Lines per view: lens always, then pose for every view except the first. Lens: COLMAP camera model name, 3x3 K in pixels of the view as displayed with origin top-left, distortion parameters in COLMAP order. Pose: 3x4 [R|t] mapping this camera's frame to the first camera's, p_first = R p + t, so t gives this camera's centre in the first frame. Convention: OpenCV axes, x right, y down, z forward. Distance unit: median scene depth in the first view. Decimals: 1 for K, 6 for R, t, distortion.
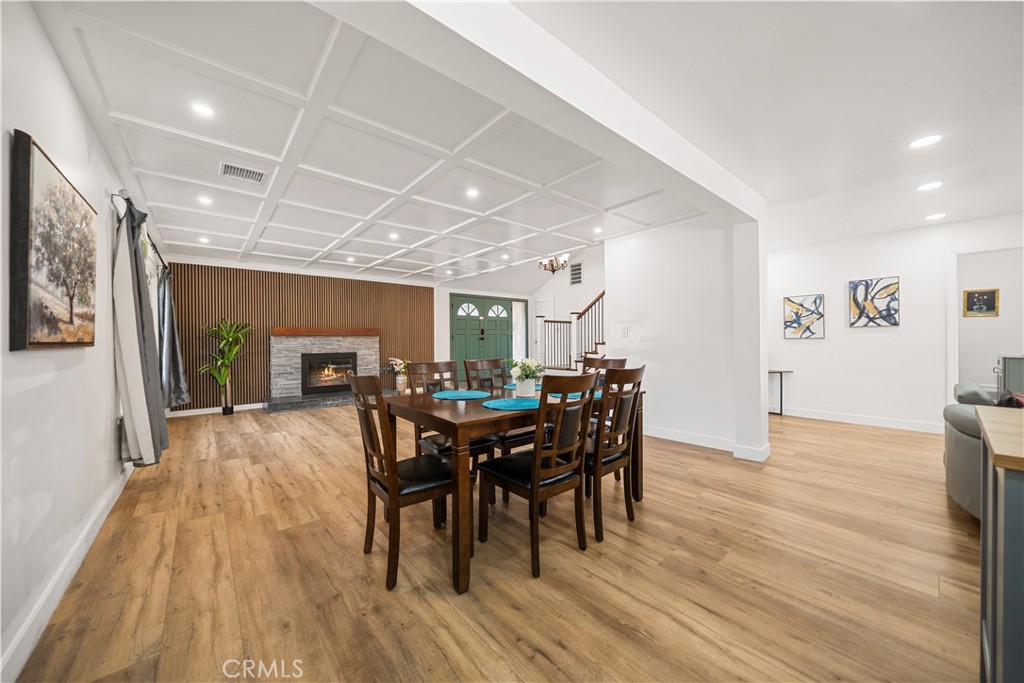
lens RADIAL K [[364.1, 0, 510.5], [0, 364.1, 339.7], [0, 0, 1]] dist [-0.000012, 0.000004]
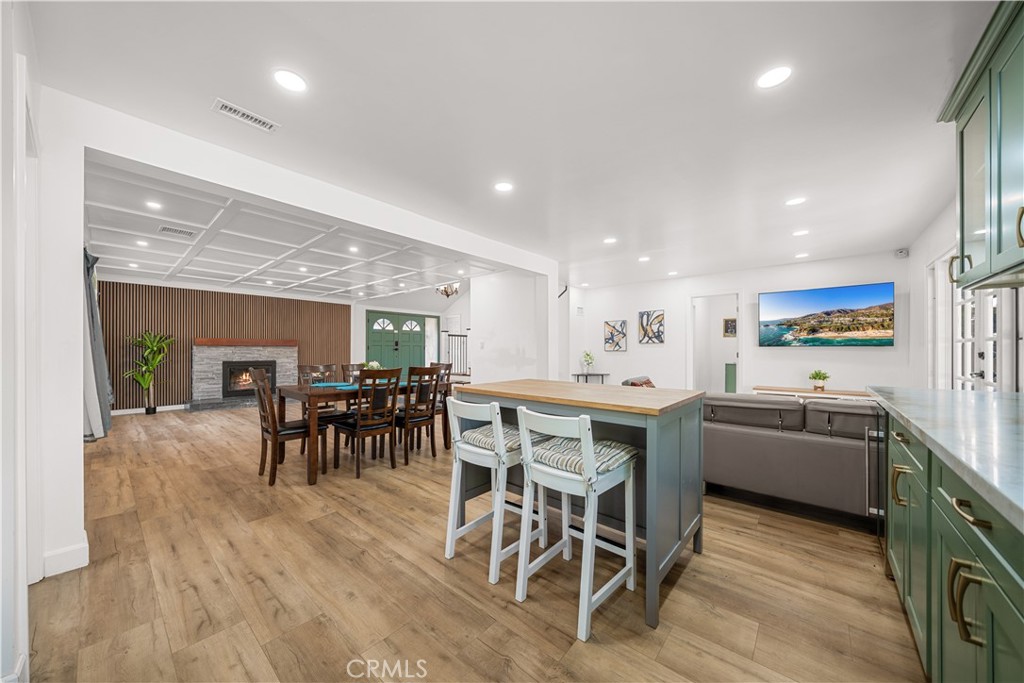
lens RADIAL K [[354.6, 0, 507.7], [0, 354.6, 347.1], [0, 0, 1]] dist [-0.001626, -0.000101]
pose [[0.988459, 0.007678, 0.151291, 0.168176], [-0.006148, 0.999925, -0.010580, -0.000829], [-0.151361, 0.009528, 0.988433, -0.279493]]
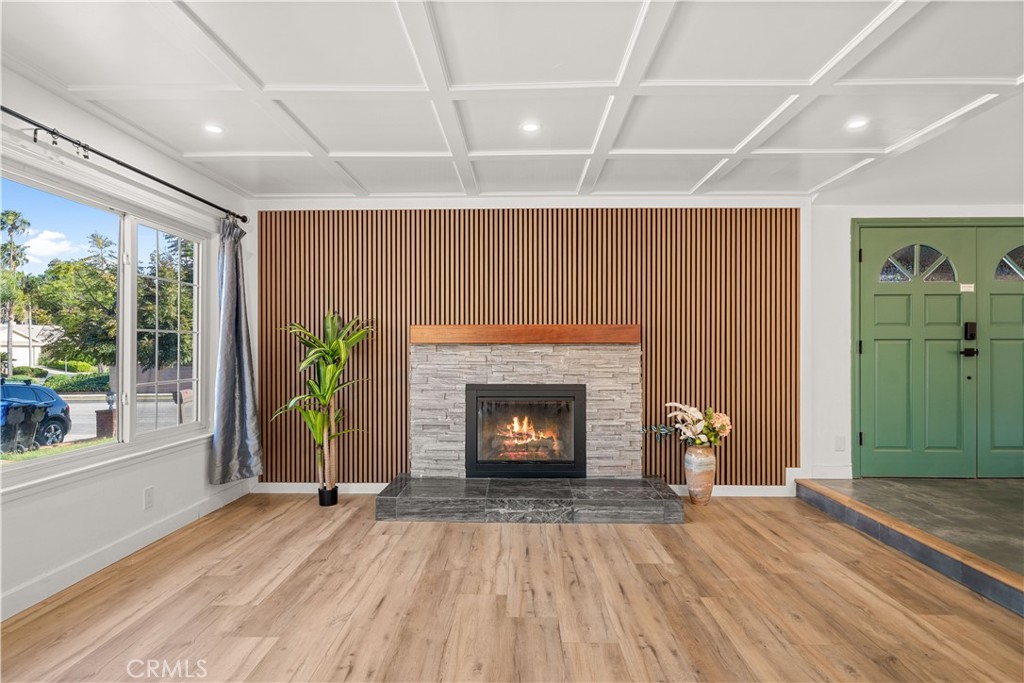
lens RADIAL K [[527.5, 0, 511.5], [0, 527.5, 346.4], [0, 0, 1]] dist [0.003044, 0.000497]
pose [[0.752693, 0.001933, -0.658368, -0.122652], [-0.005043, 0.999983, -0.002830, -0.007727], [0.658352, 0.005450, 0.752691, 0.636862]]
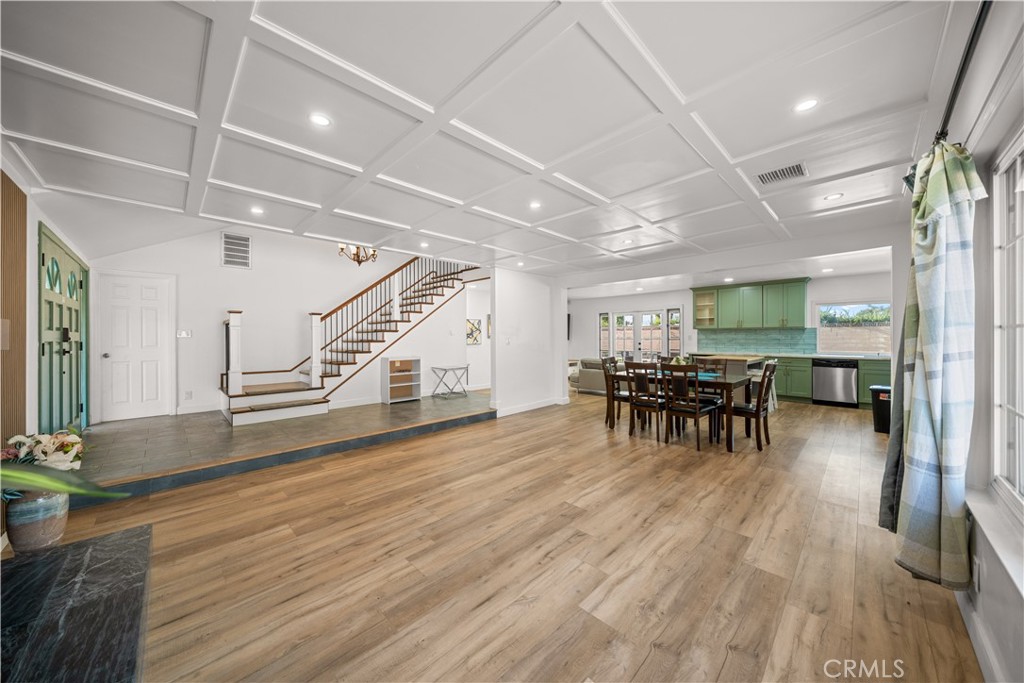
lens RADIAL K [[352.9, 0, 502.6], [0, 352.9, 337.8], [0, 0, 1]] dist [-0.001701, -0.000059]
pose [[-0.064538, 0.006385, 0.997895, -0.803324], [0.006006, 0.999964, -0.006010, -0.021602], [-0.997897, 0.005605, -0.064574, 0.900636]]
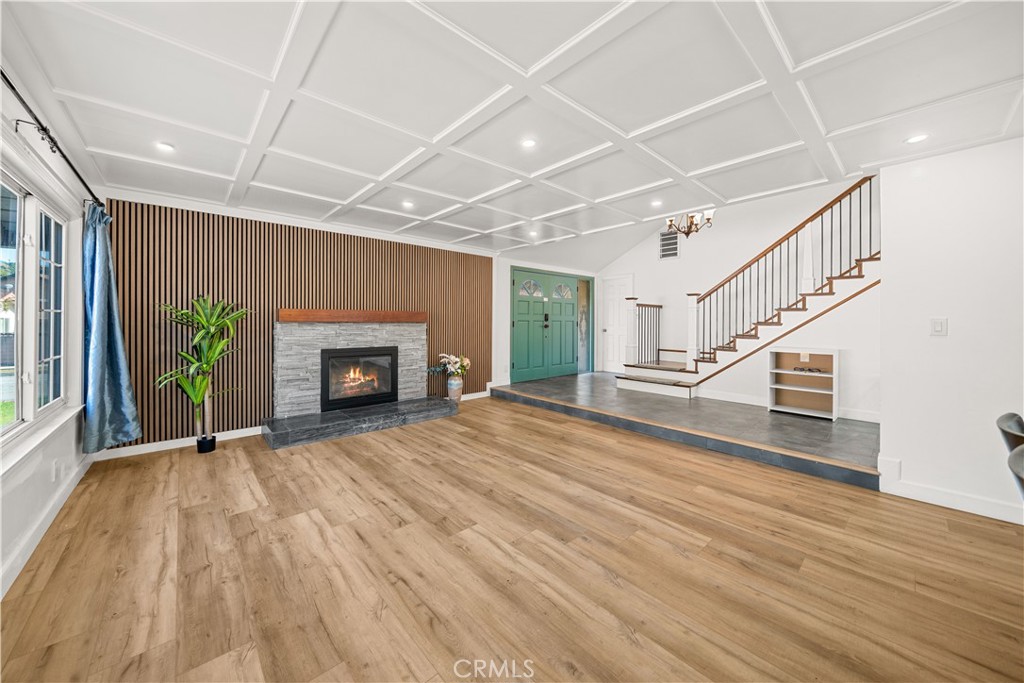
lens RADIAL K [[365.6, 0, 510.4], [0, 365.6, 321.1], [0, 0, 1]] dist [-0.002068, -0.000120]
pose [[0.999432, 0.011200, 0.031770, -0.293077], [-0.011112, 0.999934, -0.002940, -0.017728], [-0.031801, 0.002585, 0.999491, 0.377630]]
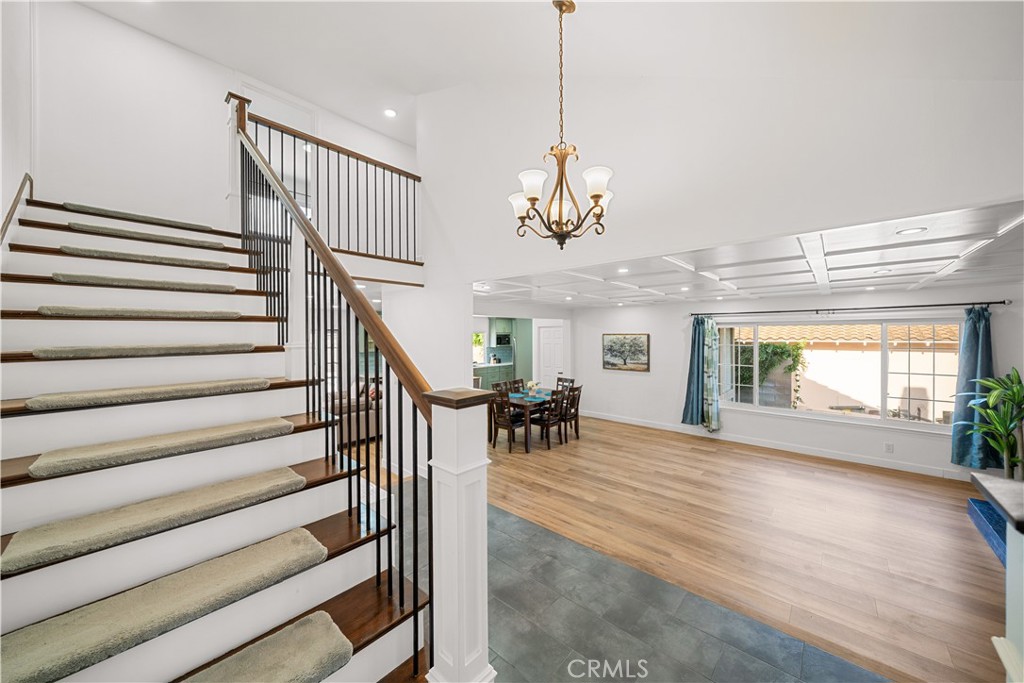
lens RADIAL K [[360.7, 0, 512.0], [0, 360.7, 341.5], [0, 0, 1]] dist [-0.000616, -0.000065]
pose [[-0.990245, 0.012603, -0.138764, 0.242838], [0.009900, 0.999748, 0.020151, -0.131526], [0.138983, 0.018581, -0.990120, 1.561326]]
